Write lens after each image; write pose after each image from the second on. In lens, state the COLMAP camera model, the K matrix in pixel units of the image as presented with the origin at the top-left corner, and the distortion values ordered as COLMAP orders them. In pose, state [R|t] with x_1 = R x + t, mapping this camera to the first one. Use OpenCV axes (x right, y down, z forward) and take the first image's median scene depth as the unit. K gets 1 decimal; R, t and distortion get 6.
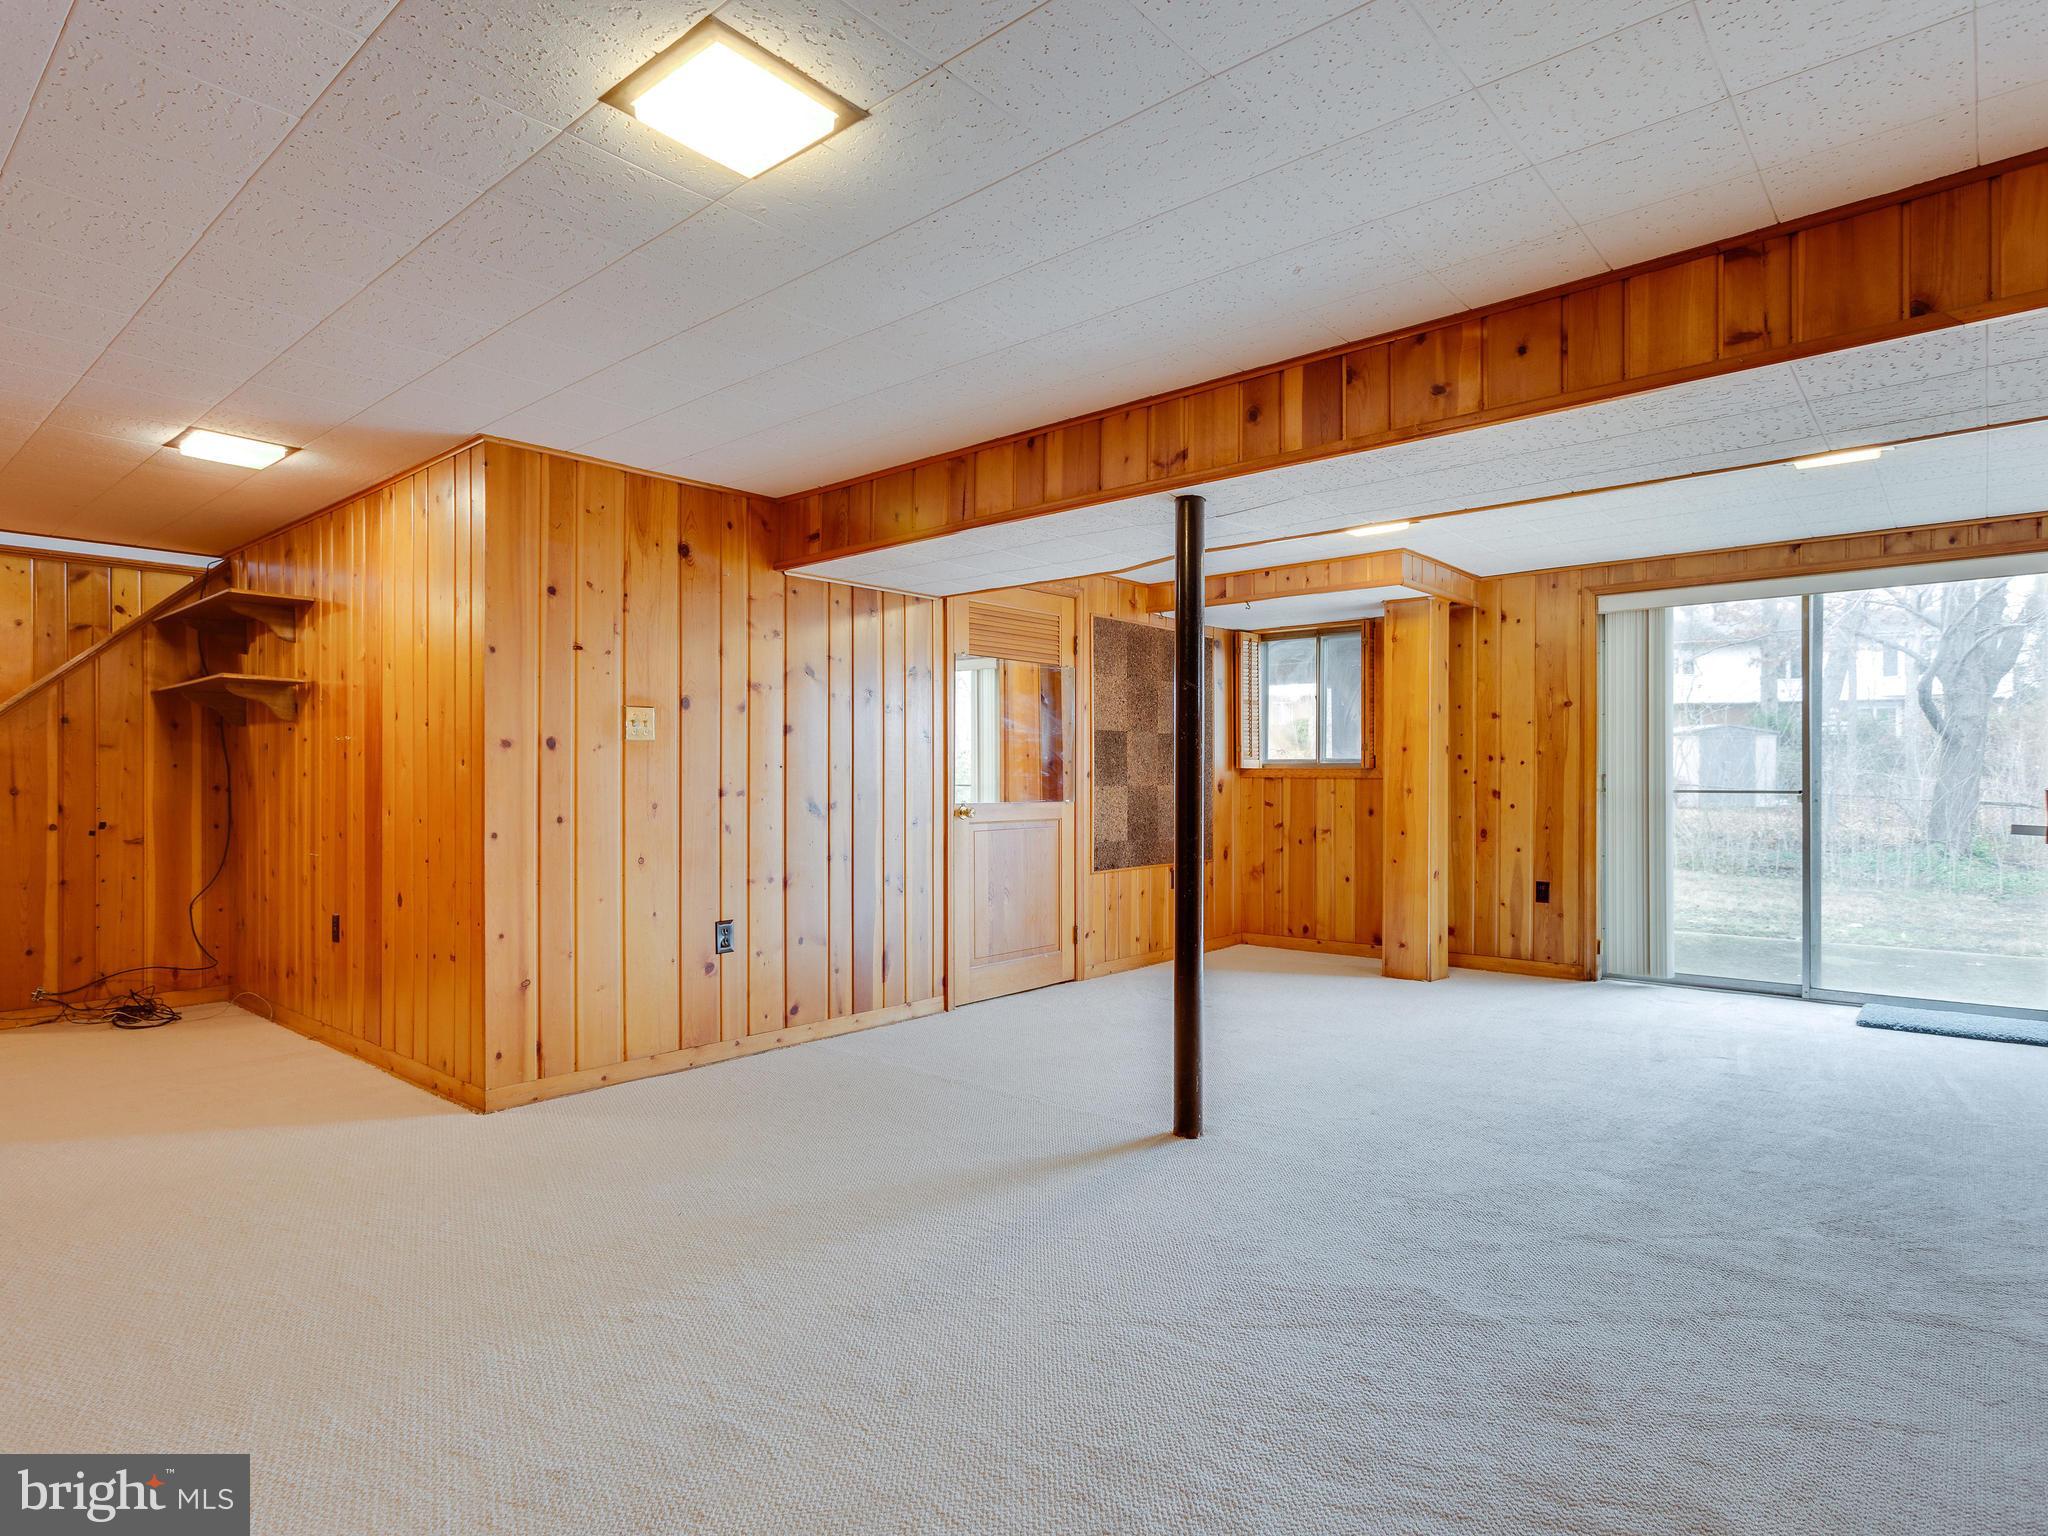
lens RADIAL K [[1111.6, 0, 1020.9], [0, 1111.6, 777.7], [0, 0, 1]] dist [0.004097, 0.001550]
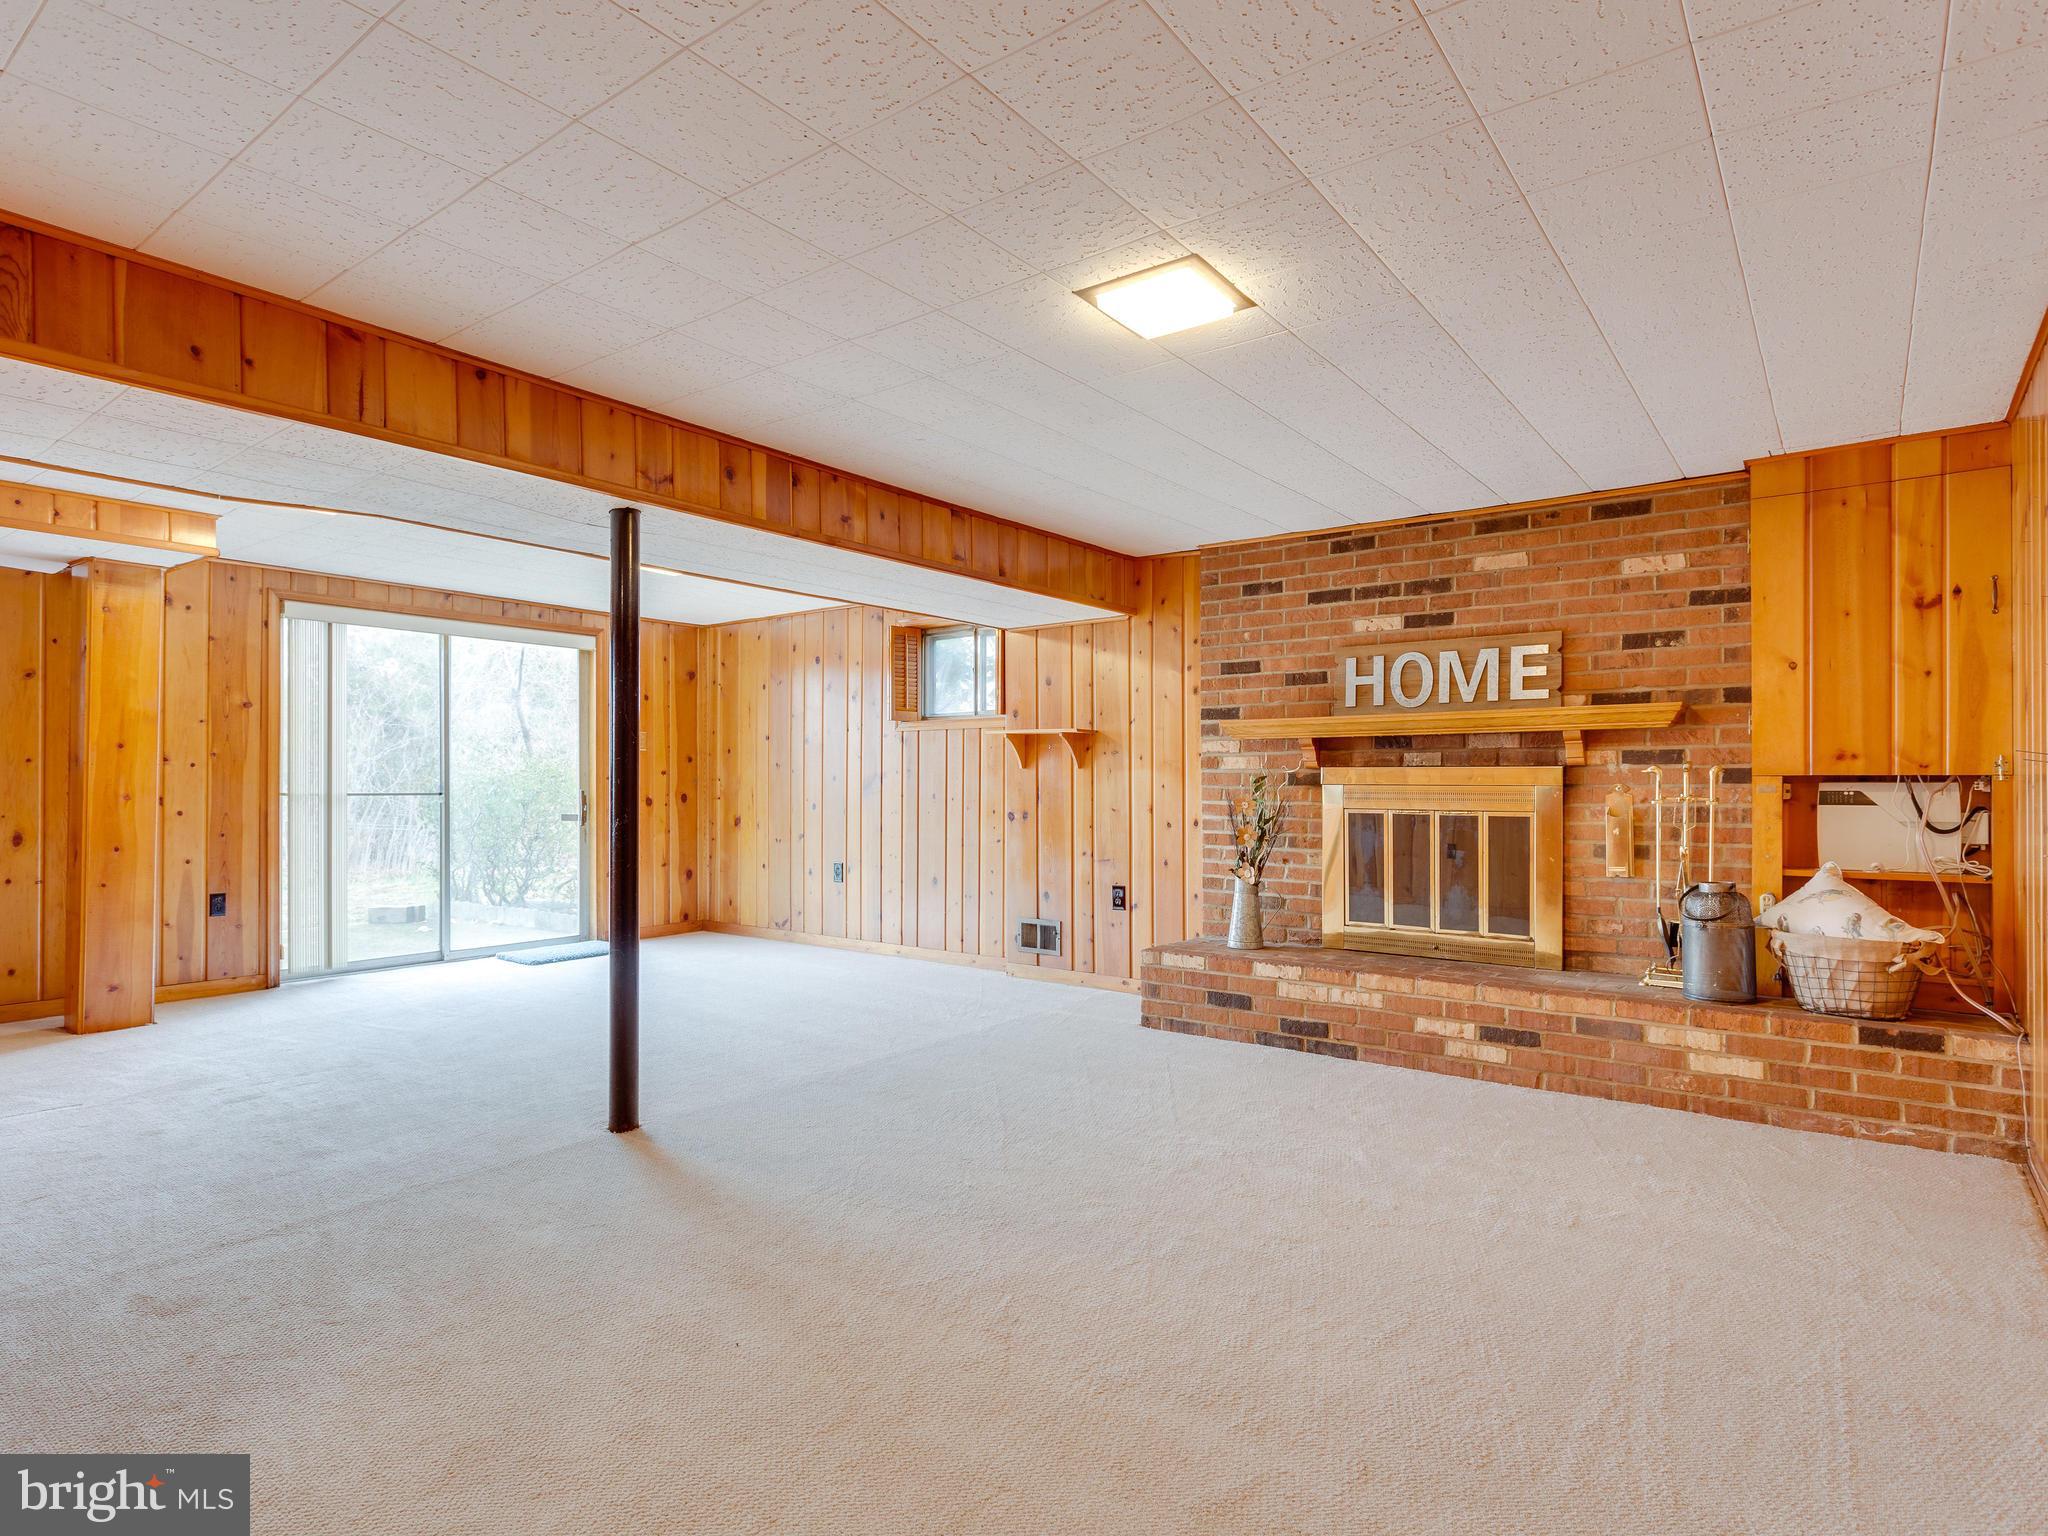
lens RADIAL K [[1111.6, 0, 1017.2], [0, 1111.6, 769.3], [0, 0, 1]] dist [0.004097, 0.001550]
pose [[-0.070866, 0.011709, 0.997417, -0.582033], [0.001642, 0.999931, -0.011622, 0.001975], [-0.997485, 0.000814, -0.070880, 0.456388]]
